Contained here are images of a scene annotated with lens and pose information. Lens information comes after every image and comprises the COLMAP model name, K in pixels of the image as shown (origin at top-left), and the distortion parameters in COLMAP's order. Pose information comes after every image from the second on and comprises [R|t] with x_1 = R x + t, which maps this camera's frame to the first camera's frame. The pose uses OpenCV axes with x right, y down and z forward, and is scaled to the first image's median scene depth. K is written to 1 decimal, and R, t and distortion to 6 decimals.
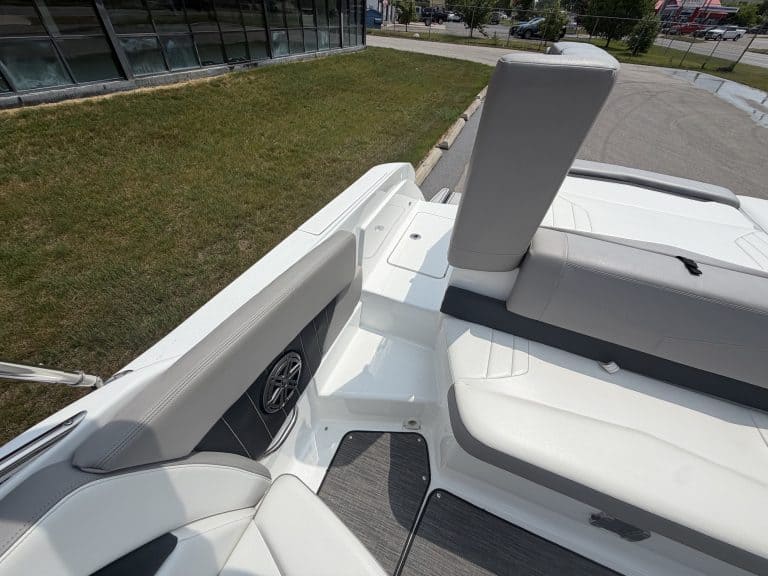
lens RADIAL K [[301.6, 0, 384.0], [0, 301.6, 288.0], [0, 0, 1]] dist [-0.014156, 0.004873]
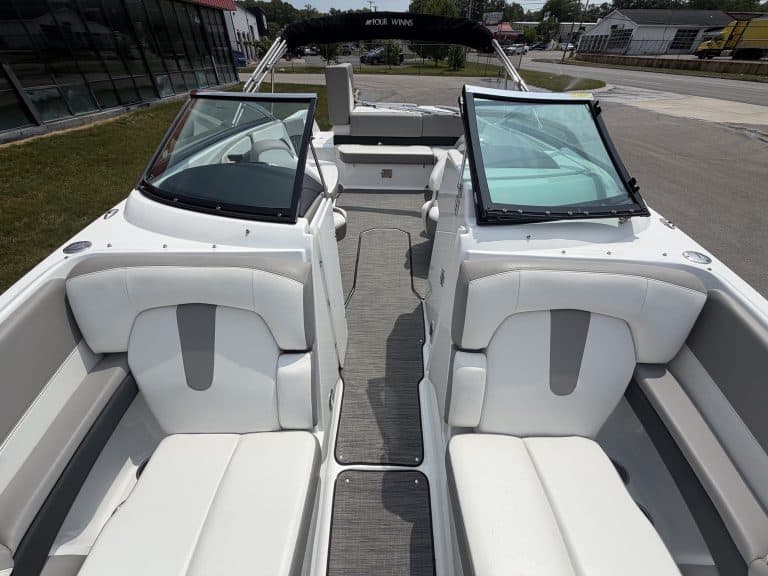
lens RADIAL K [[304.7, 0, 384.0], [0, 304.7, 288.0], [0, 0, 1]] dist [0.001888, 0.000064]
pose [[0.933789, -0.257132, 0.248838, -0.058133], [0.274808, 0.960728, -0.038494, 0.192297], [-0.229168, 0.104328, 0.967780, -0.229621]]
